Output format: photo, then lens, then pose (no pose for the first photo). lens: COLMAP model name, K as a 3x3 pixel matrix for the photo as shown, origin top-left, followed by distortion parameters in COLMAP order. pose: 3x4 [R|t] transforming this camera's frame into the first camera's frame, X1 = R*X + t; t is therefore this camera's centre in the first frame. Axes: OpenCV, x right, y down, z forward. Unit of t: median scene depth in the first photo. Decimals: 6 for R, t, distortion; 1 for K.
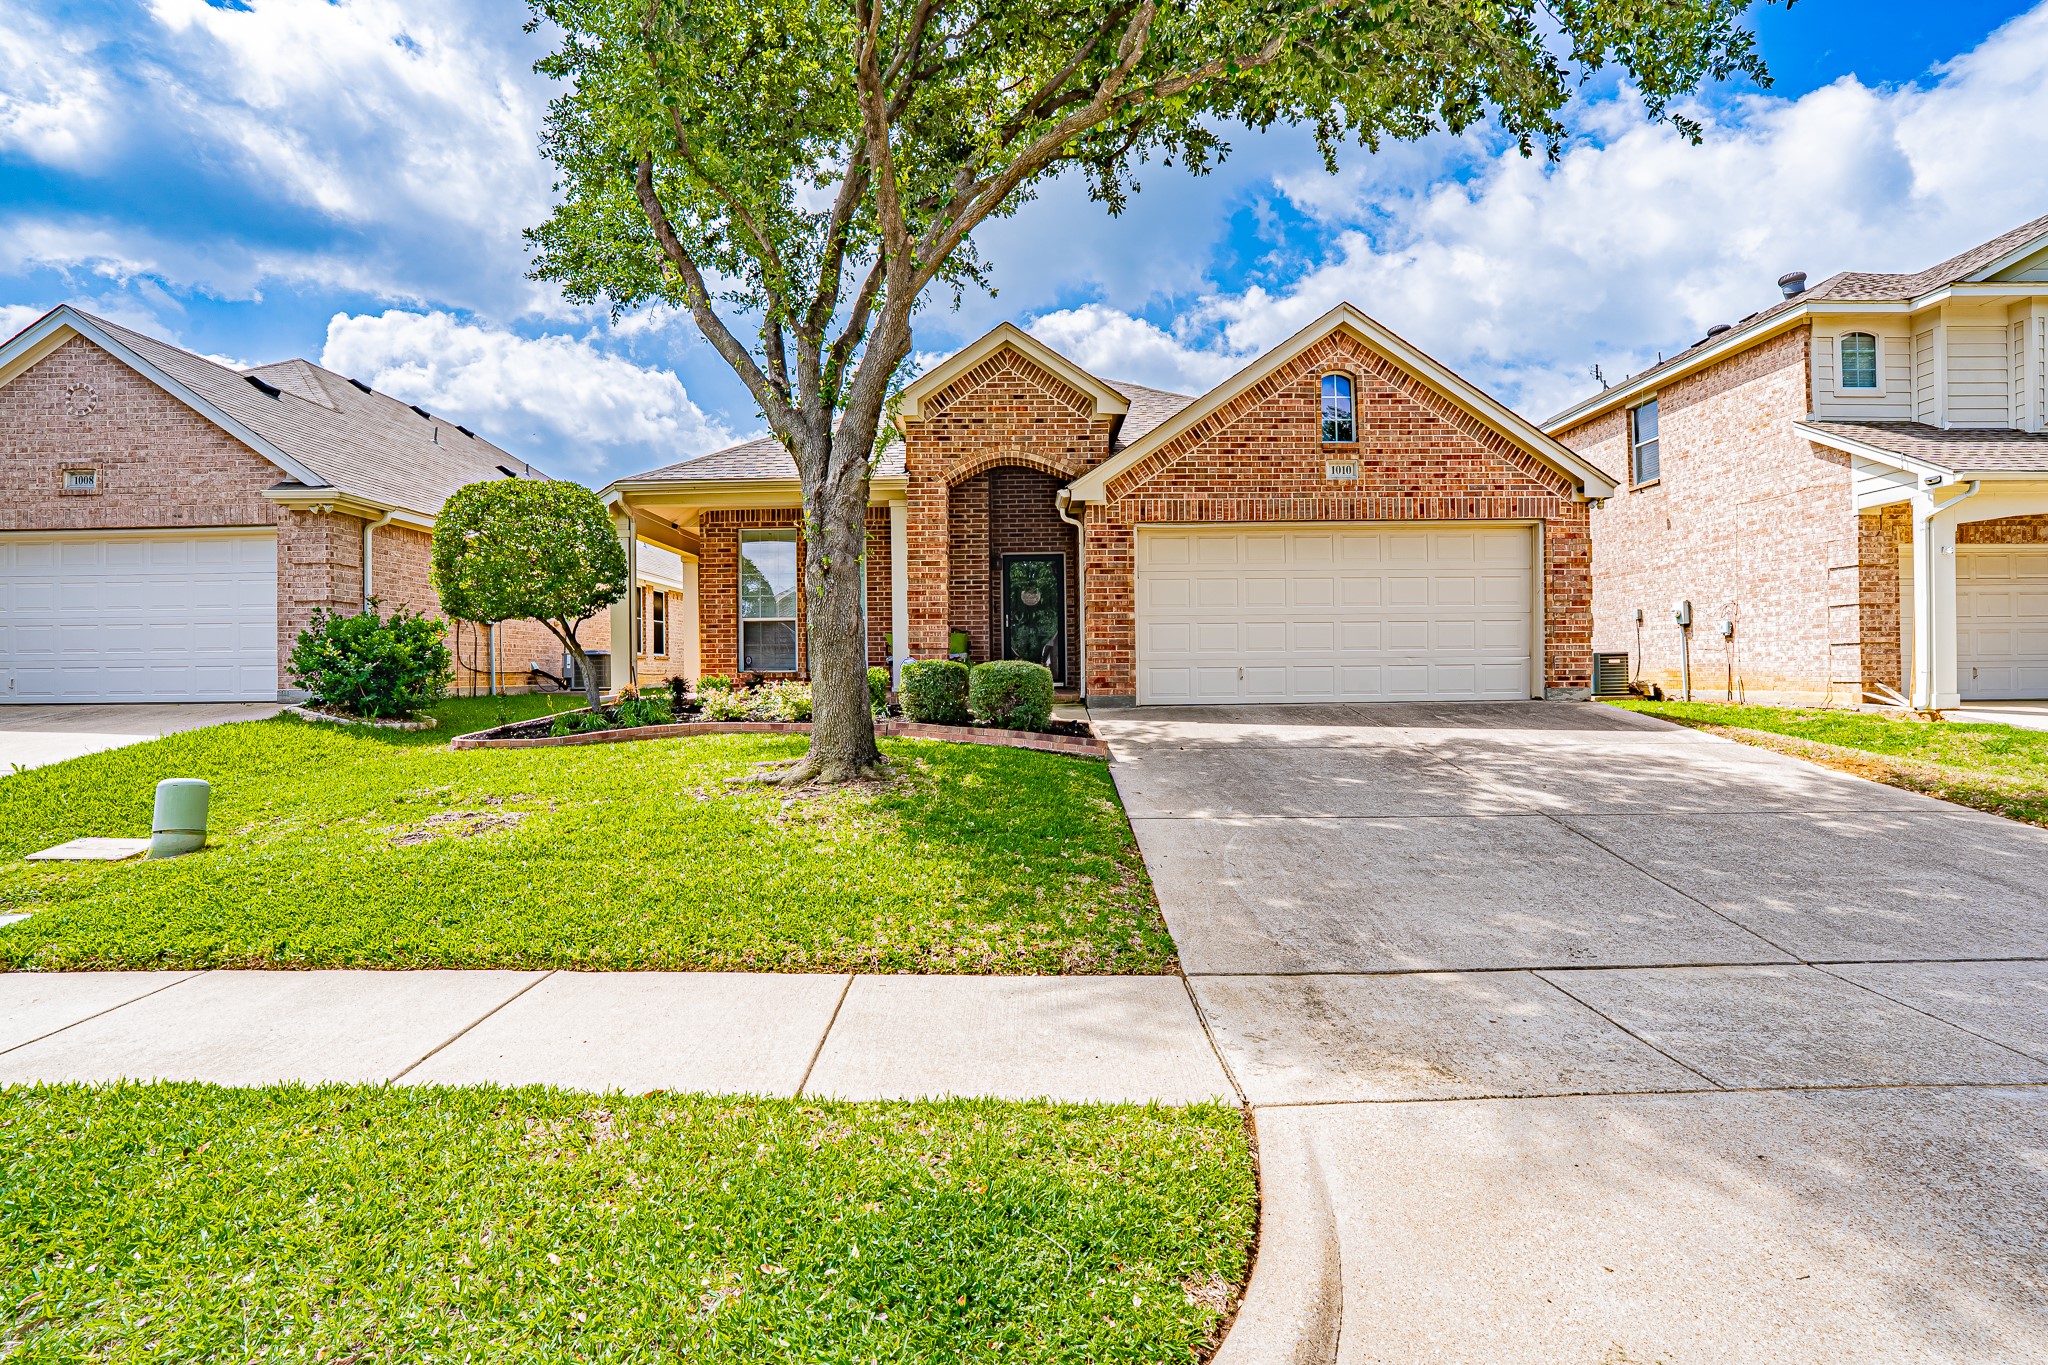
lens RADIAL K [[934.4, 0, 1037.9], [0, 934.4, 692.8], [0, 0, 1]] dist [-0.030077, 0.010114]
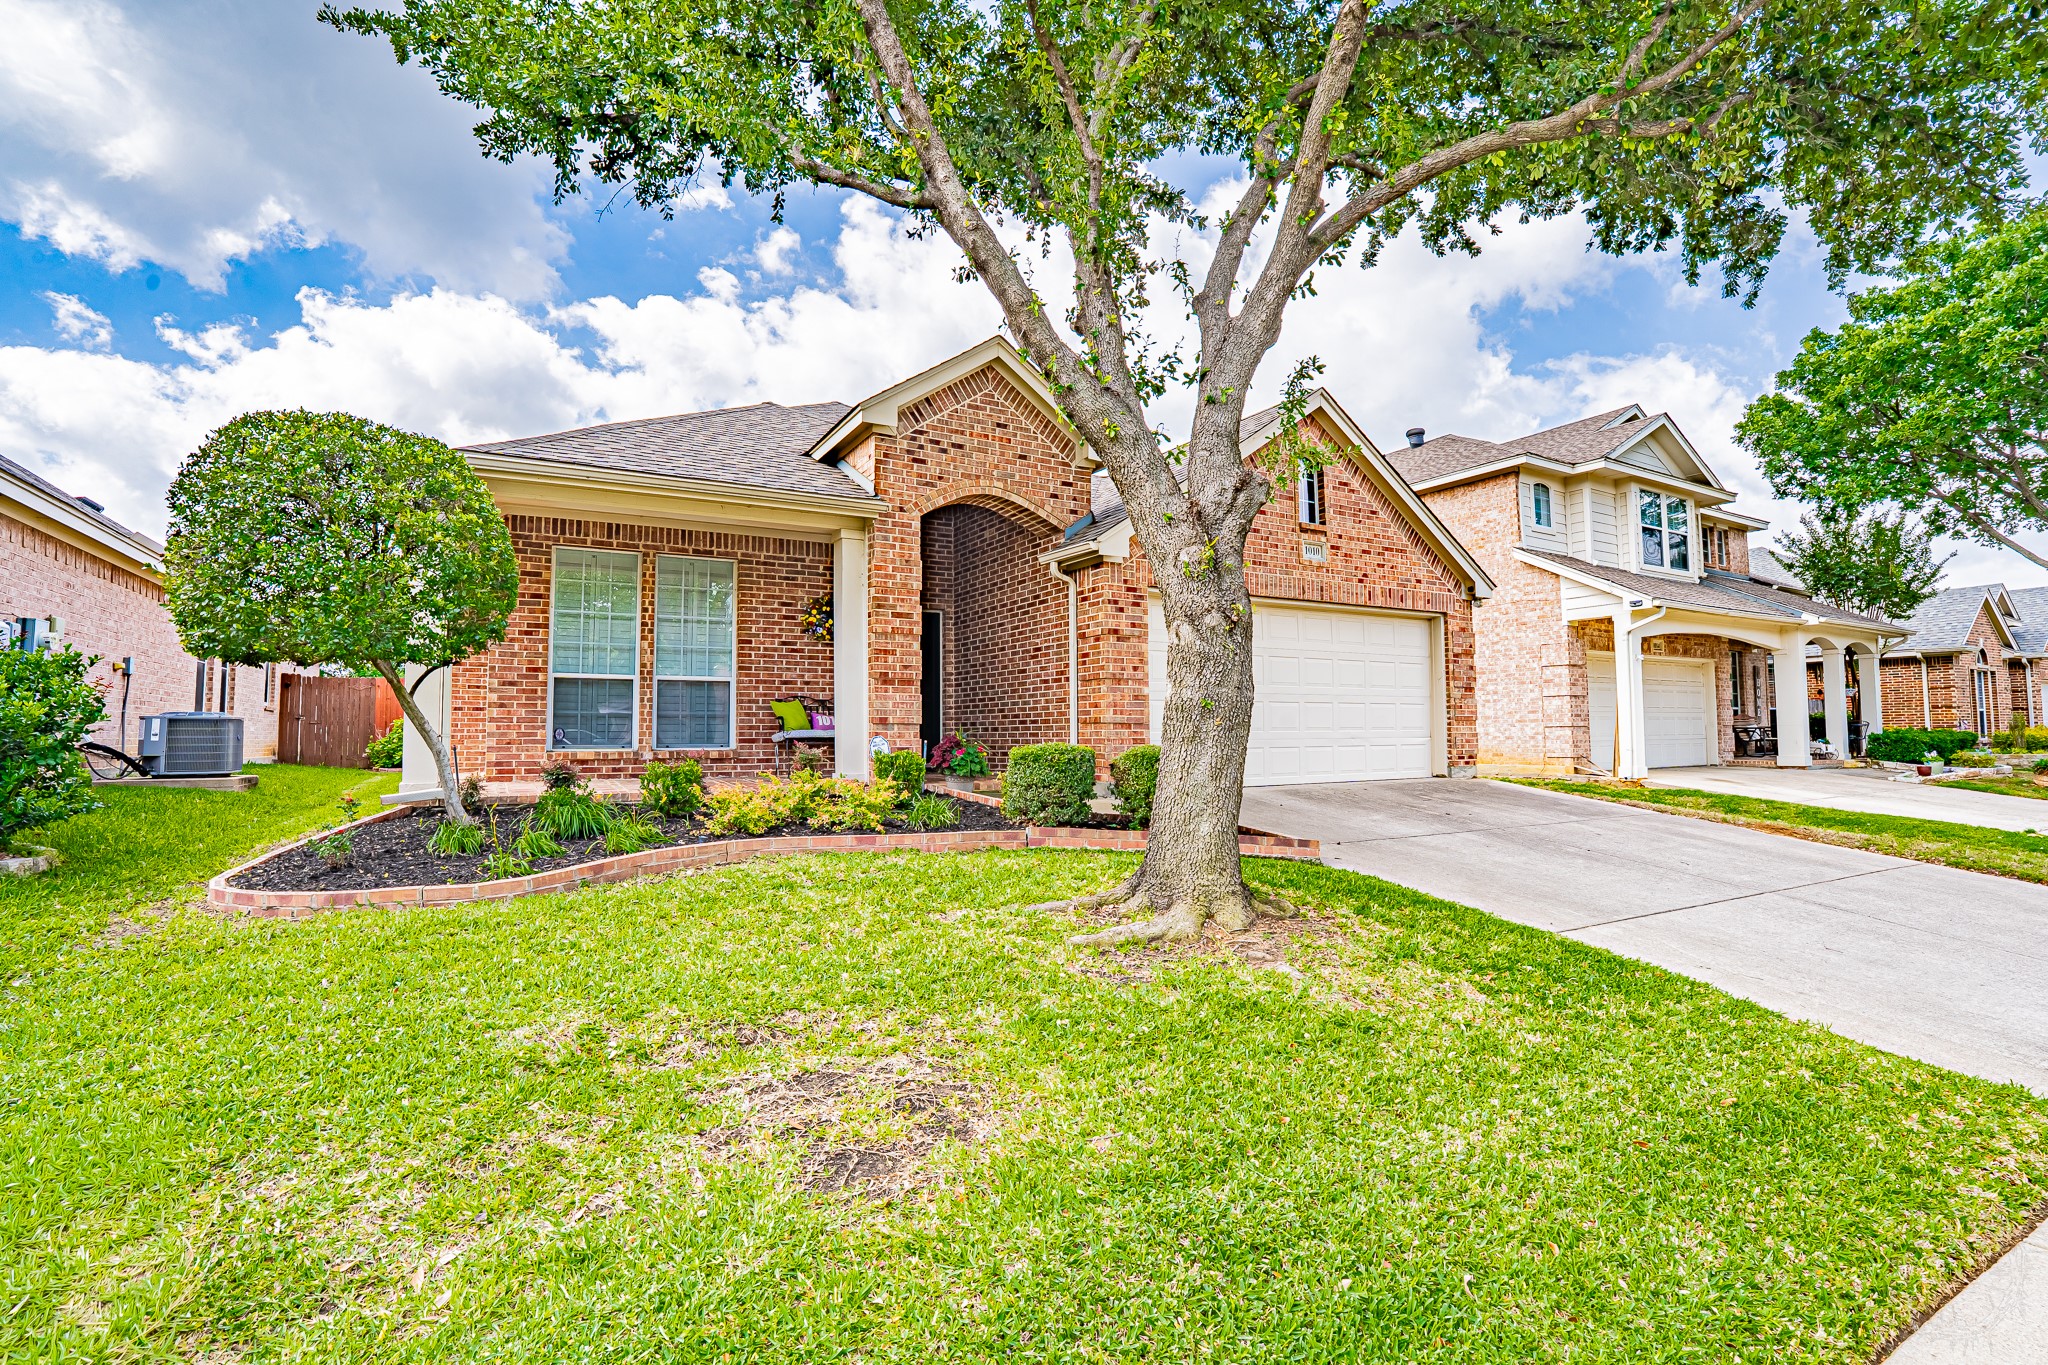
lens RADIAL K [[934.4, 0, 1025.5], [0, 934.4, 691.4], [0, 0, 1]] dist [-0.030077, 0.010114]
pose [[0.875804, 0.029049, 0.481793, -0.420067], [0.004073, 0.997707, -0.067559, -0.022079], [-0.482650, 0.061131, 0.873677, 0.281415]]
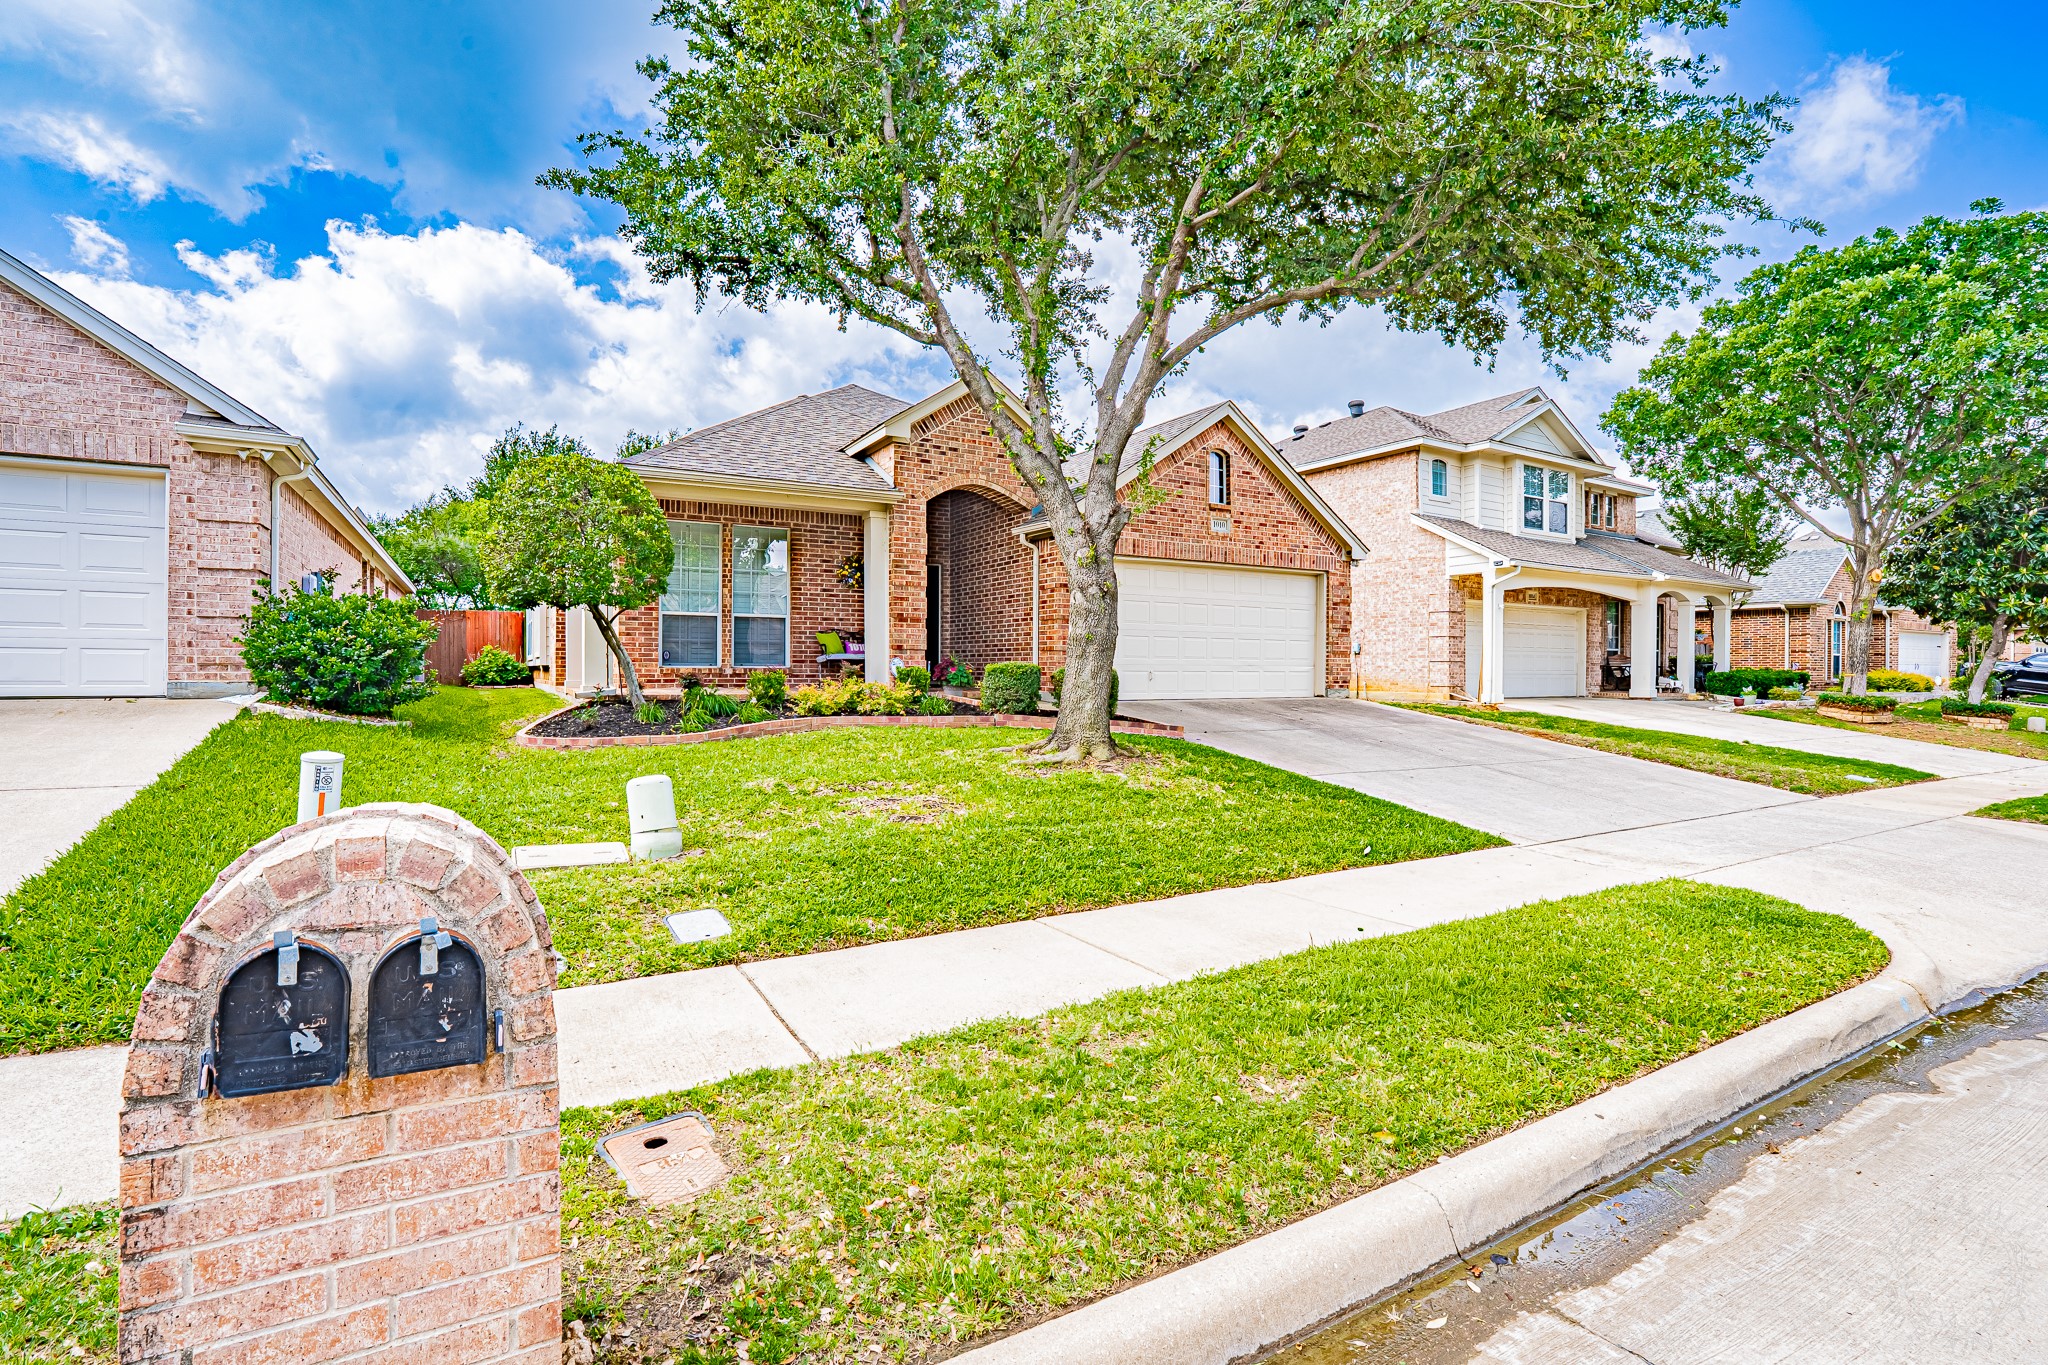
lens RADIAL K [[934.4, 0, 1019.8], [0, 934.4, 679.5], [0, 0, 1]] dist [-0.030077, 0.010114]
pose [[0.876633, 0.012426, 0.480999, -0.561443], [-0.009101, 0.999916, -0.009245, -0.002670], [-0.481073, 0.003727, 0.876673, -0.032957]]
